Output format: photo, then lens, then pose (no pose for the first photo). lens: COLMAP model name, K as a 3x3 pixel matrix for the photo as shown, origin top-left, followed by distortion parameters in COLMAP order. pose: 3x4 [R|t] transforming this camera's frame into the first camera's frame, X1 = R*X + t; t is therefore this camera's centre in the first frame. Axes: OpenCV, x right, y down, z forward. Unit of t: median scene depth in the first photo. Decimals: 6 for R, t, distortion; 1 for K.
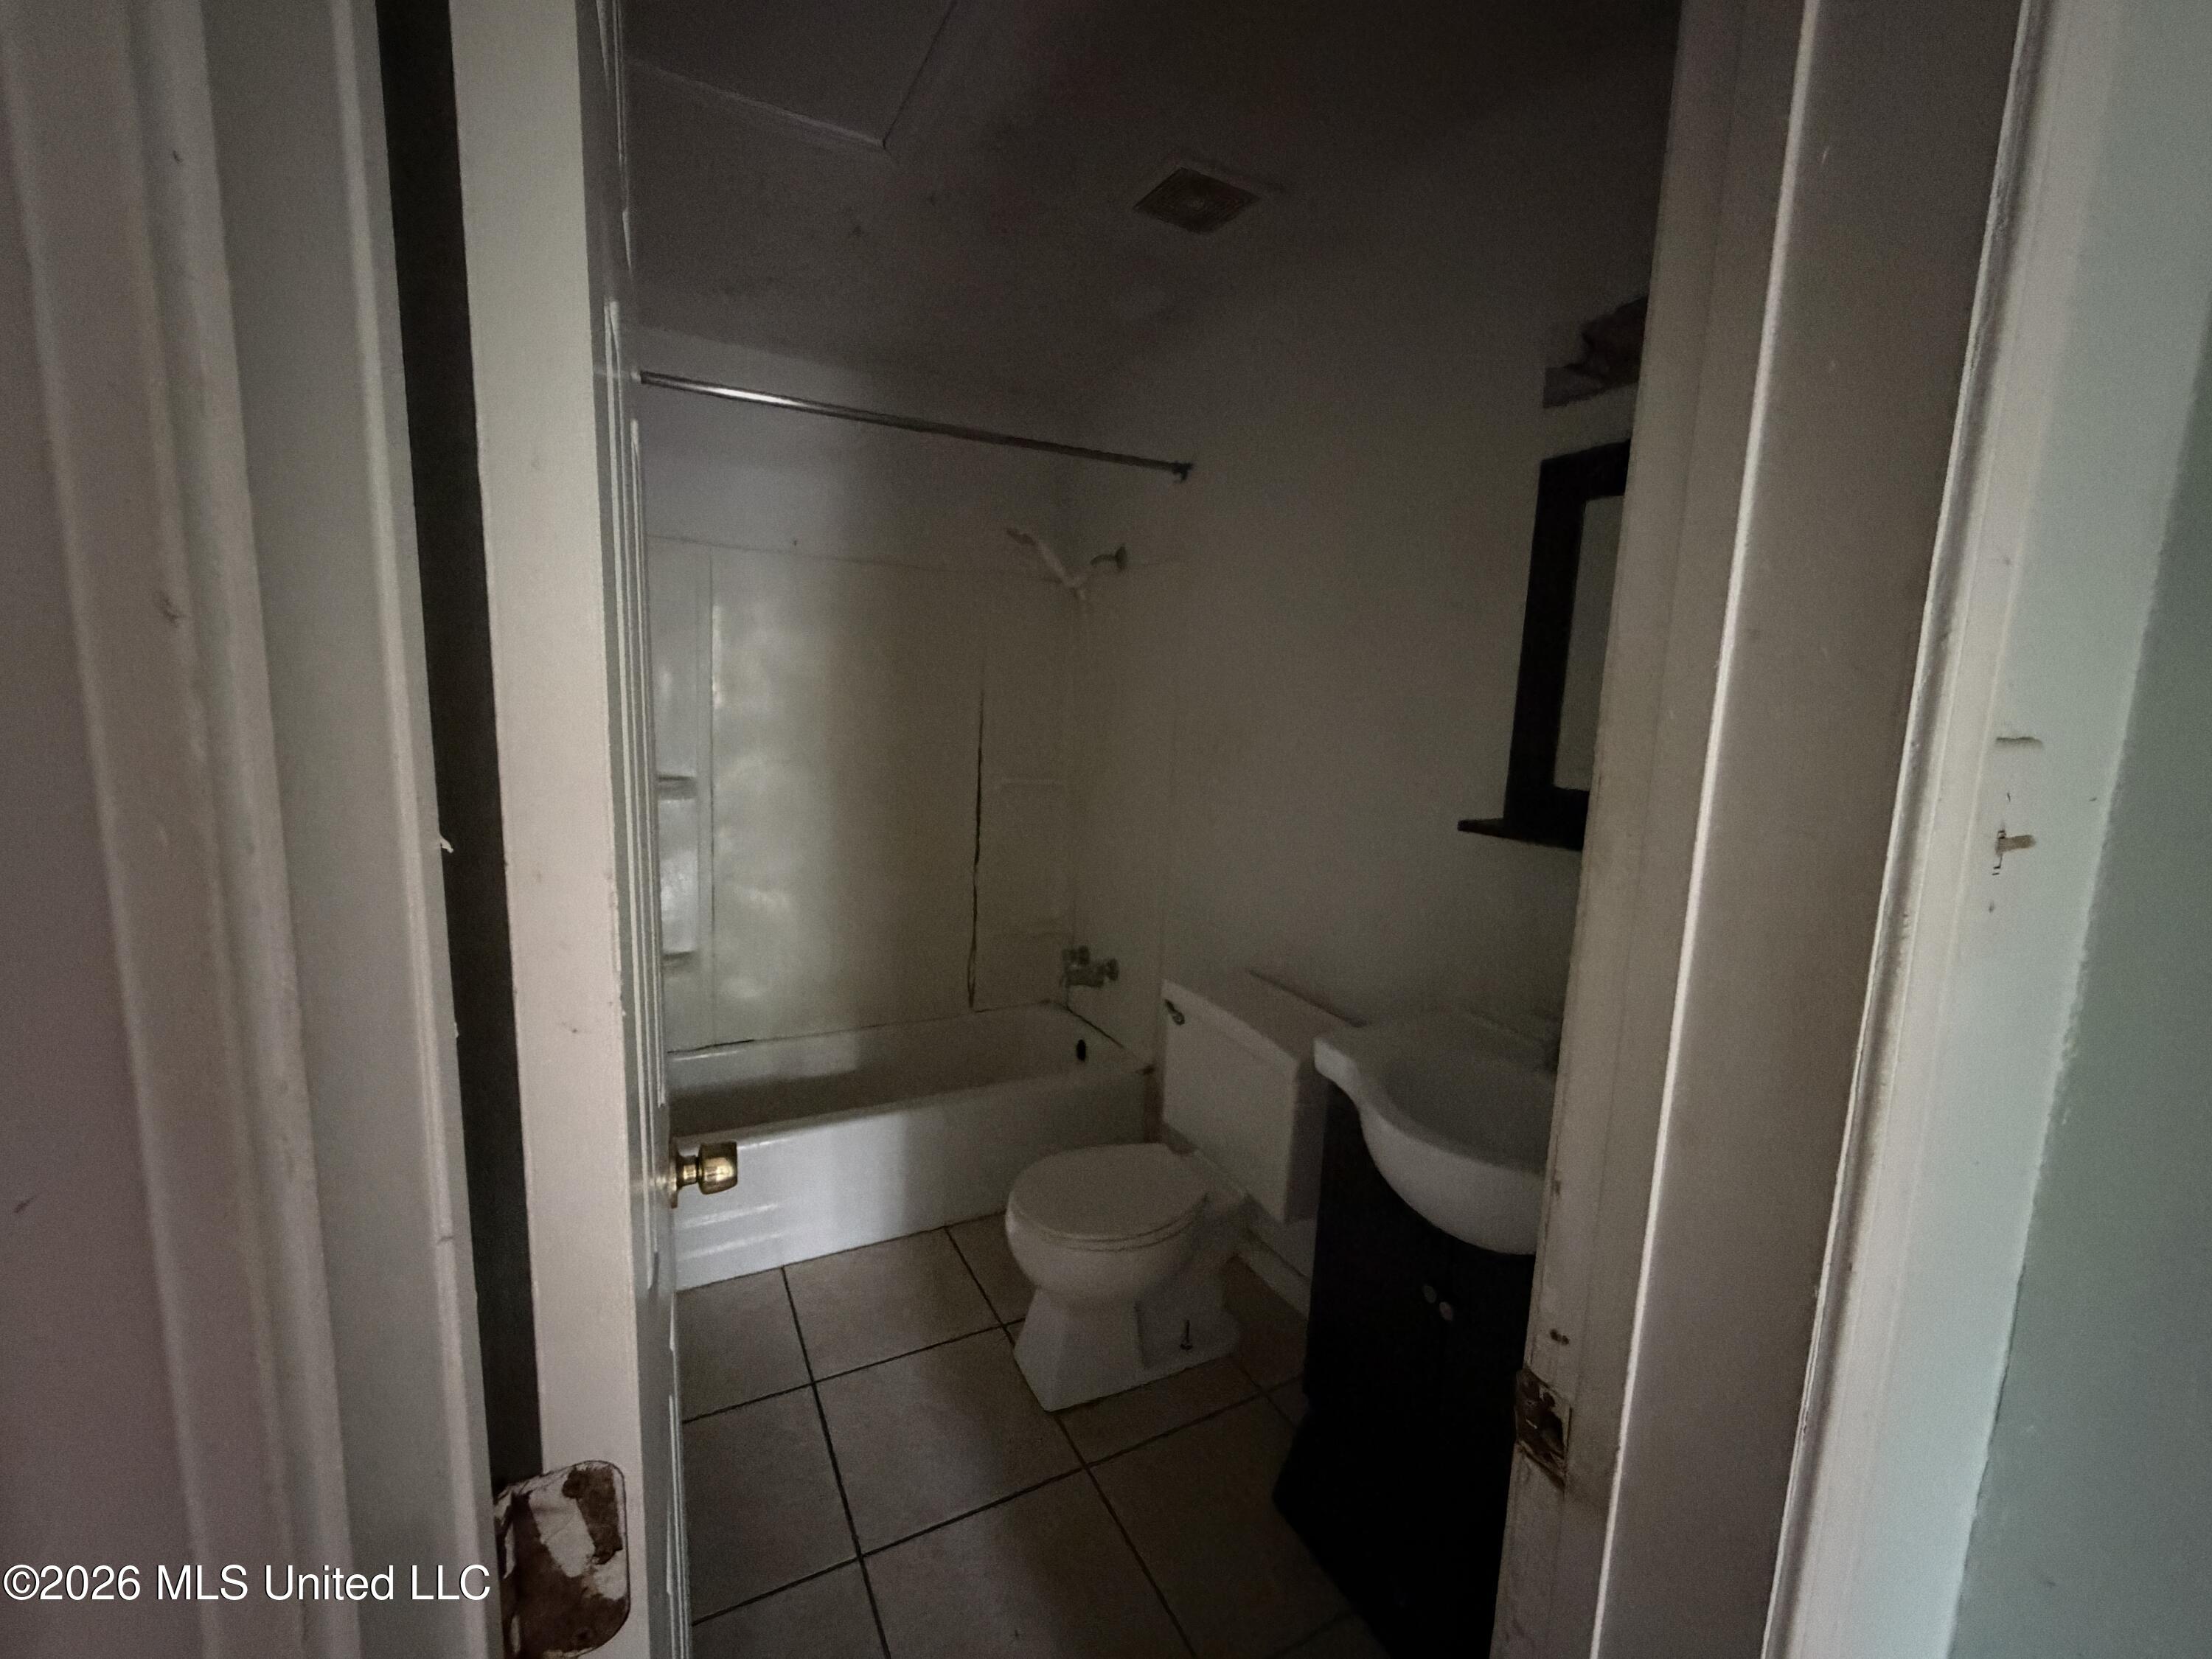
lens RADIAL K [[882.5, 0, 1099.6], [0, 882.5, 828.4], [0, 0, 1]] dist [-0.001816, 0.000489]
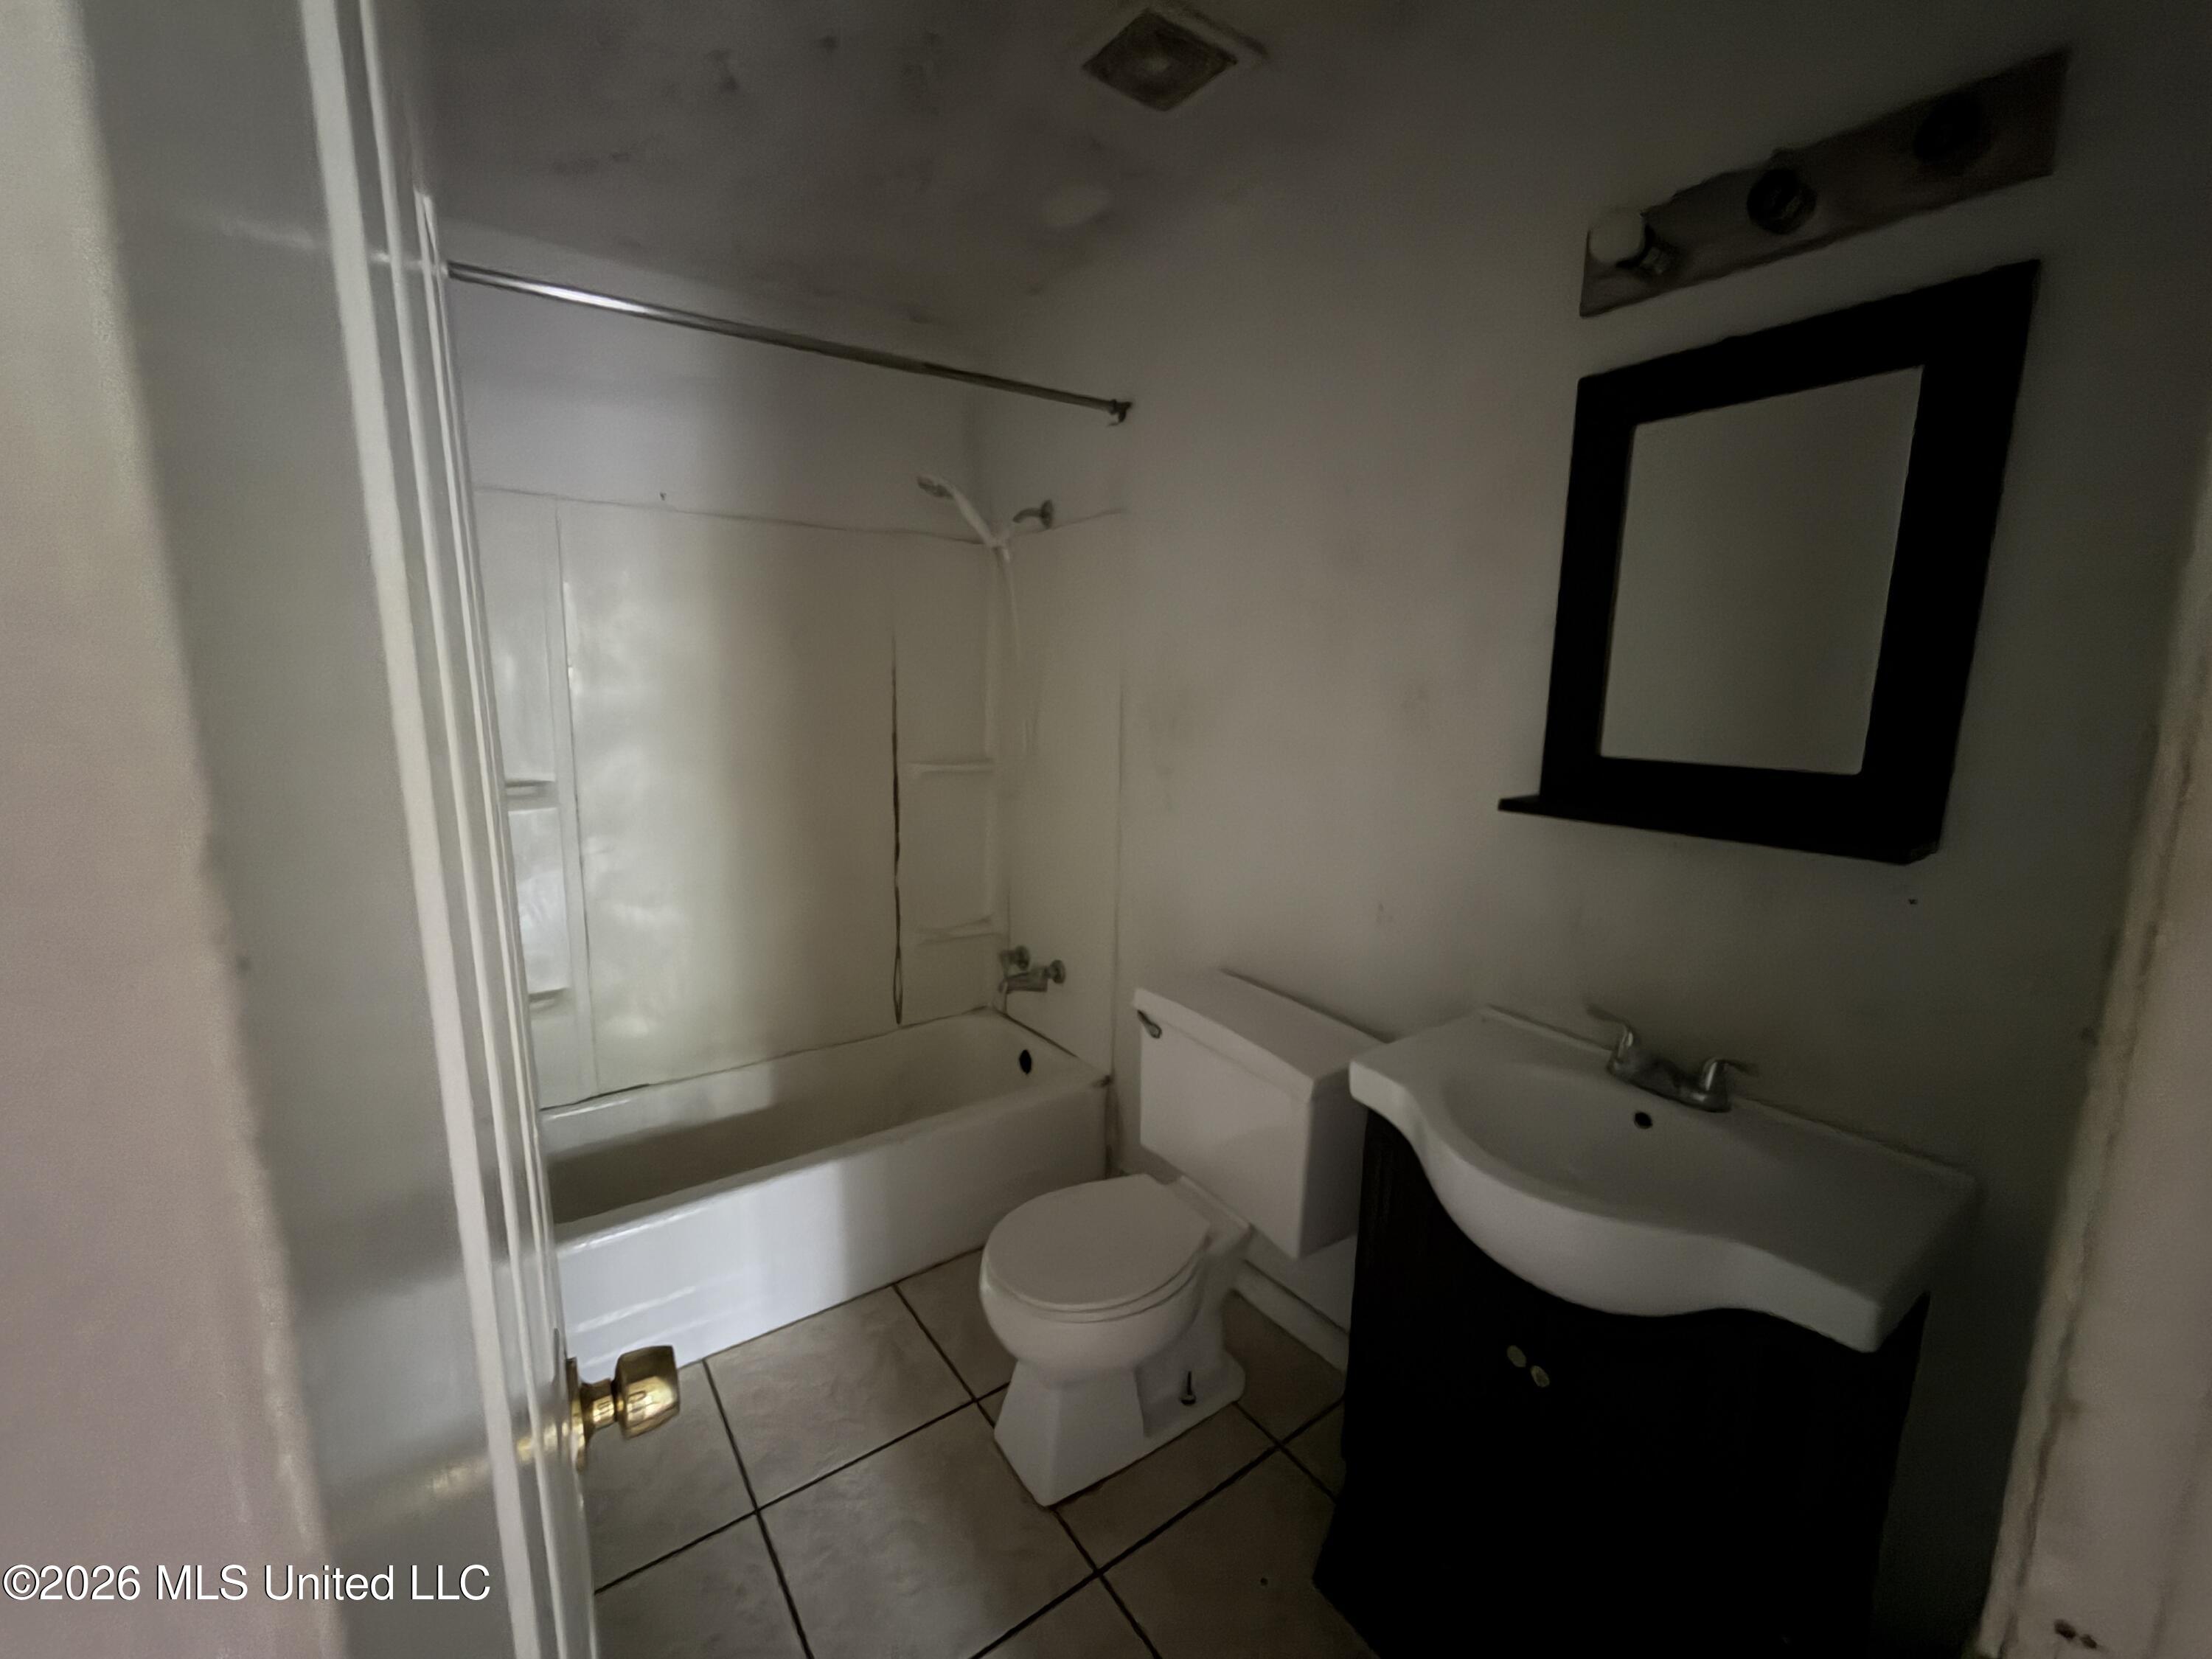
lens RADIAL K [[882.5, 0, 1099.6], [0, 882.5, 828.4], [0, 0, 1]] dist [-0.001816, 0.000489]
pose [[0.990738, -0.050660, 0.125981, -0.065652], [0.047067, 0.998400, 0.031336, -0.018153], [-0.127367, -0.025116, 0.991538, 0.129177]]
